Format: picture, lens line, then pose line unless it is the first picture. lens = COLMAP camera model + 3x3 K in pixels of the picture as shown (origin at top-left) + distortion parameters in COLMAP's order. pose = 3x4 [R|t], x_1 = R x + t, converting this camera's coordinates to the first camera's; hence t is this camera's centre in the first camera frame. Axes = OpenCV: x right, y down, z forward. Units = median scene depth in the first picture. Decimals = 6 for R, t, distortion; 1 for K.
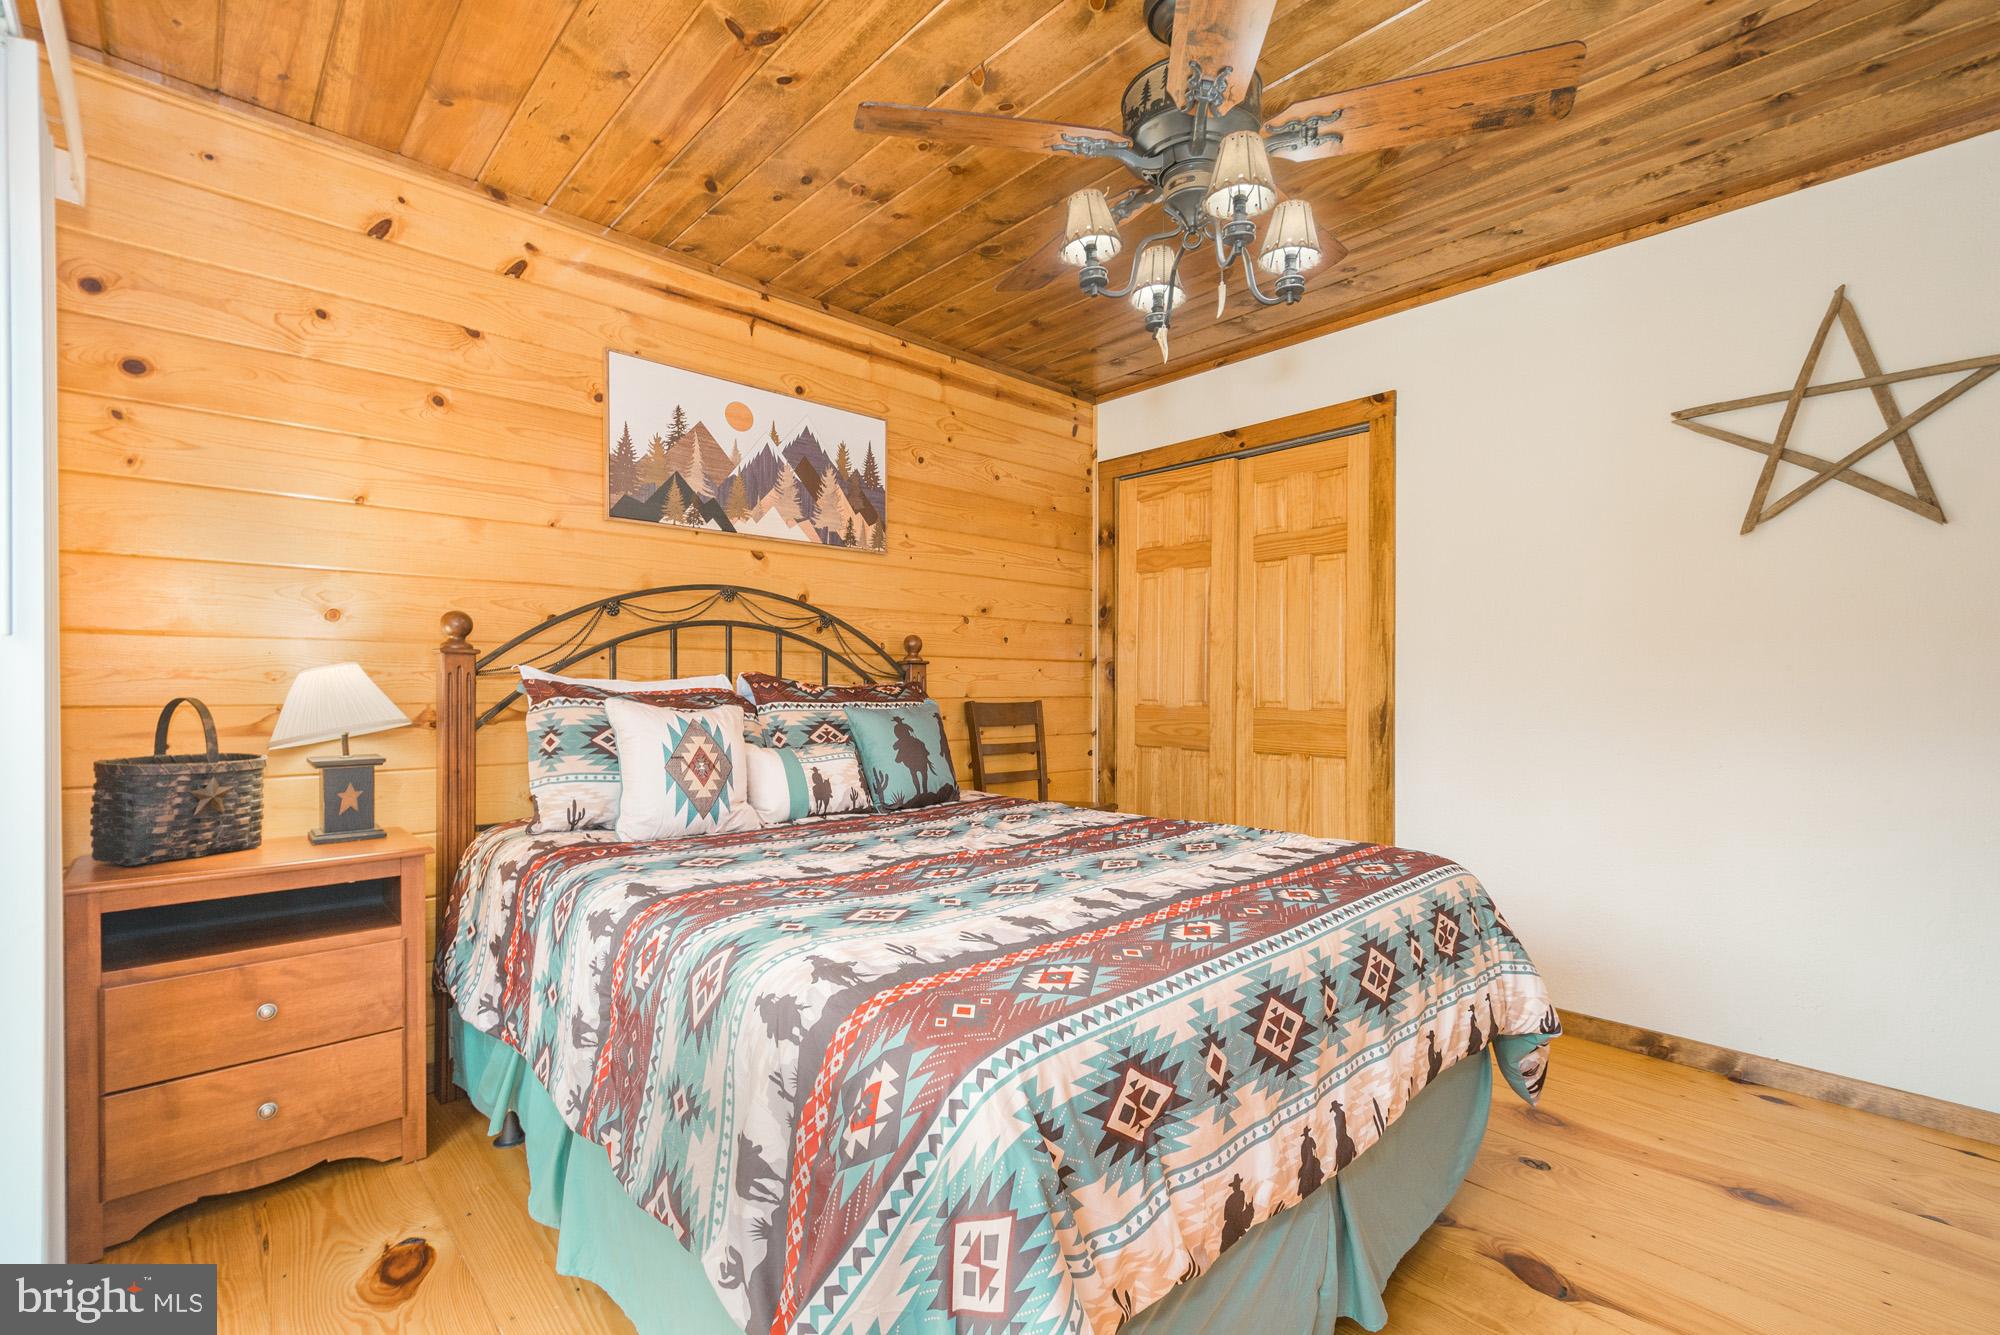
lens RADIAL K [[859.7, 0, 997.8], [0, 859.7, 694.6], [0, 0, 1]] dist [0.002478, -0.011615]
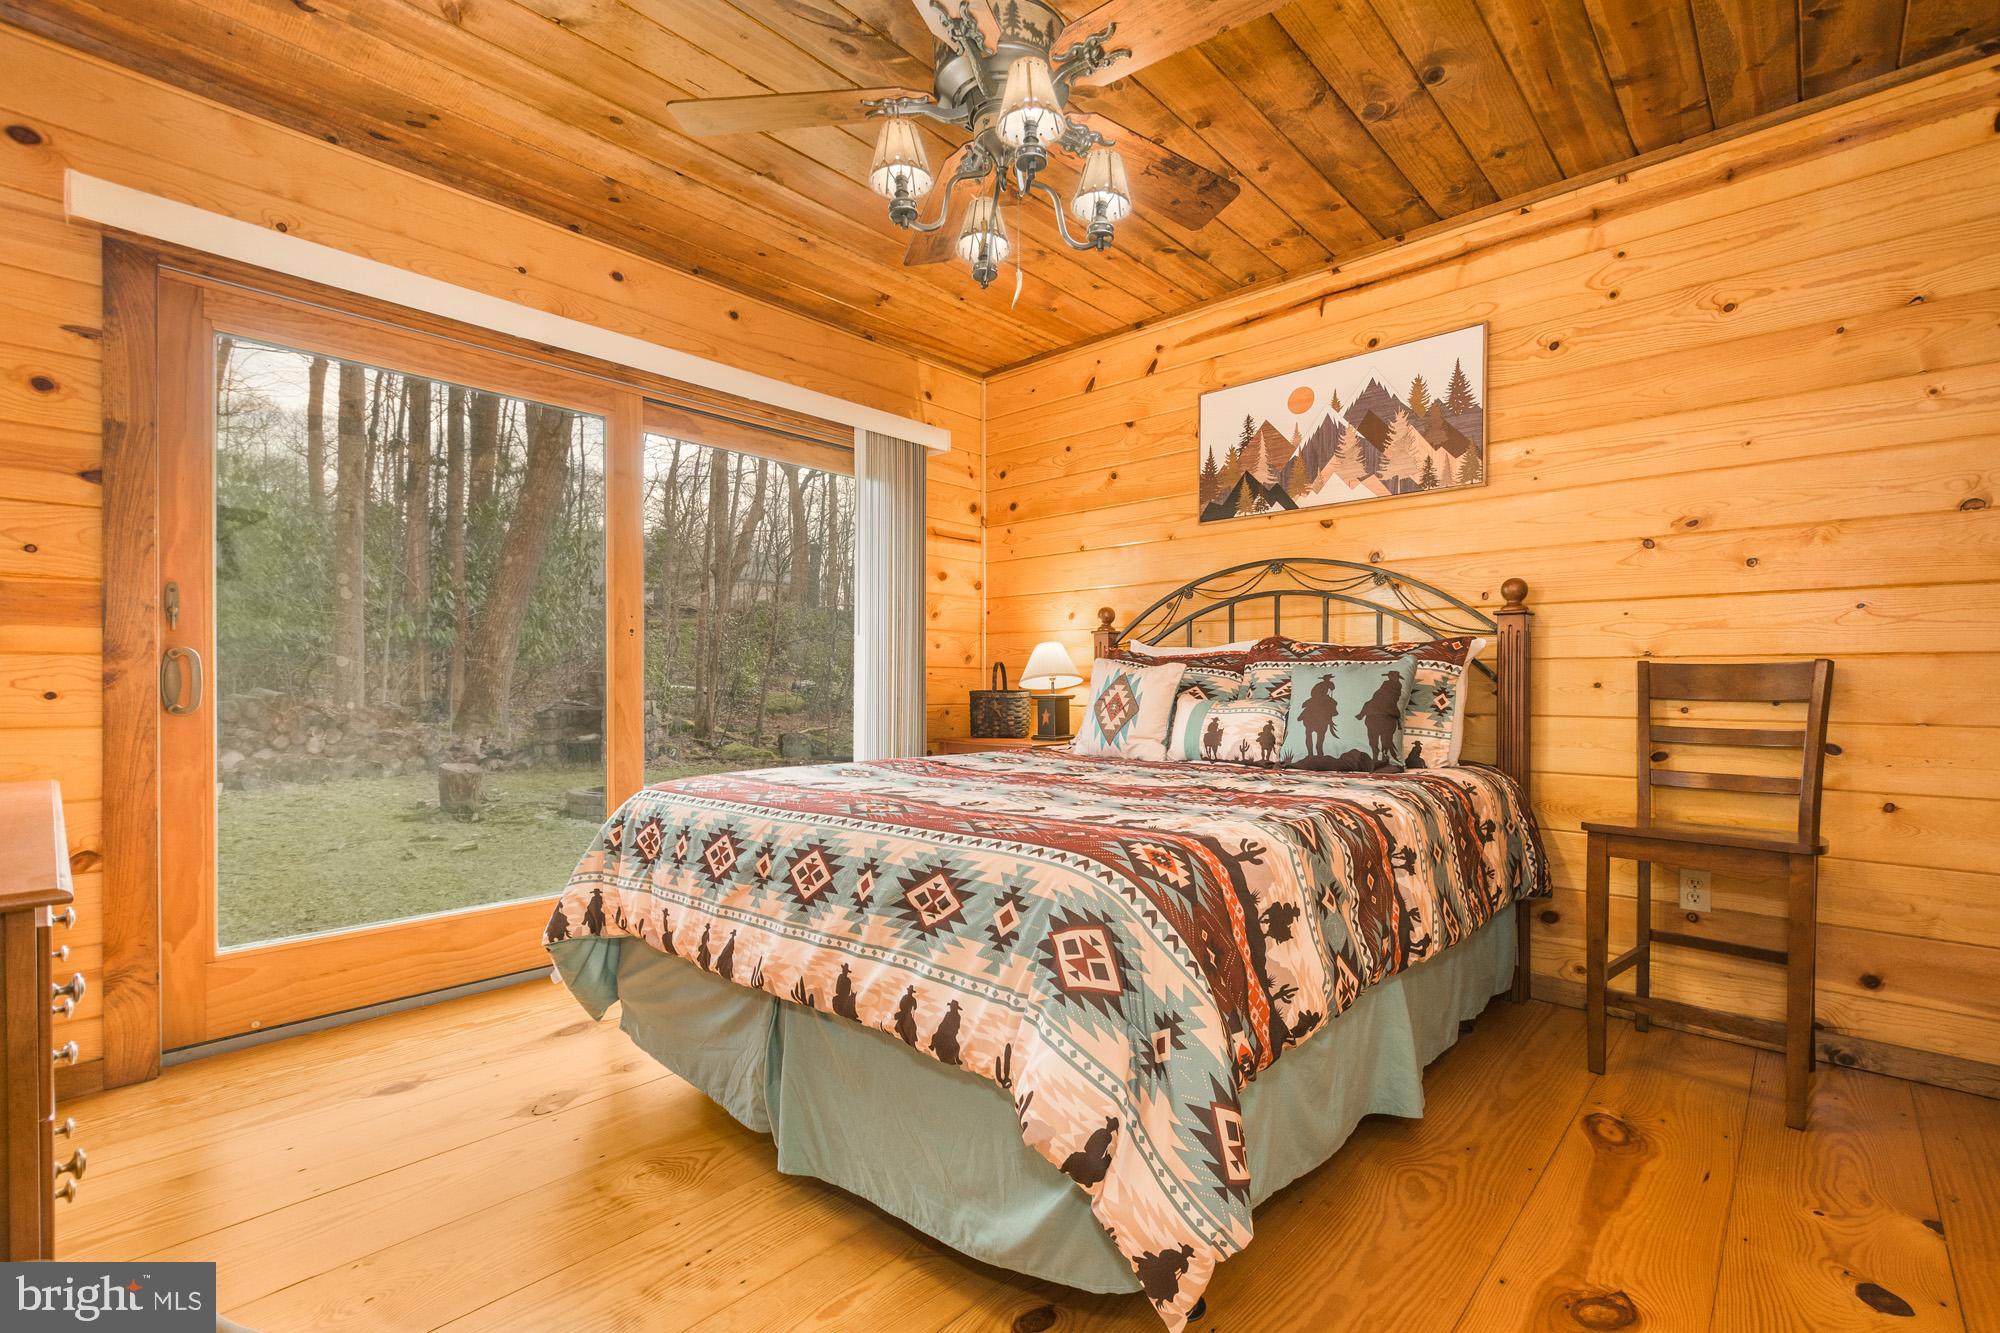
lens RADIAL K [[879.6, 0, 1049.4], [0, 879.6, 689.8], [0, 0, 1]] dist [0.002543, 0.000076]
pose [[0.094478, 0.005655, -0.995511, 0.759202], [-0.010703, 0.999932, 0.004664, 0.038535], [0.995469, 0.010215, 0.094532, 0.571803]]
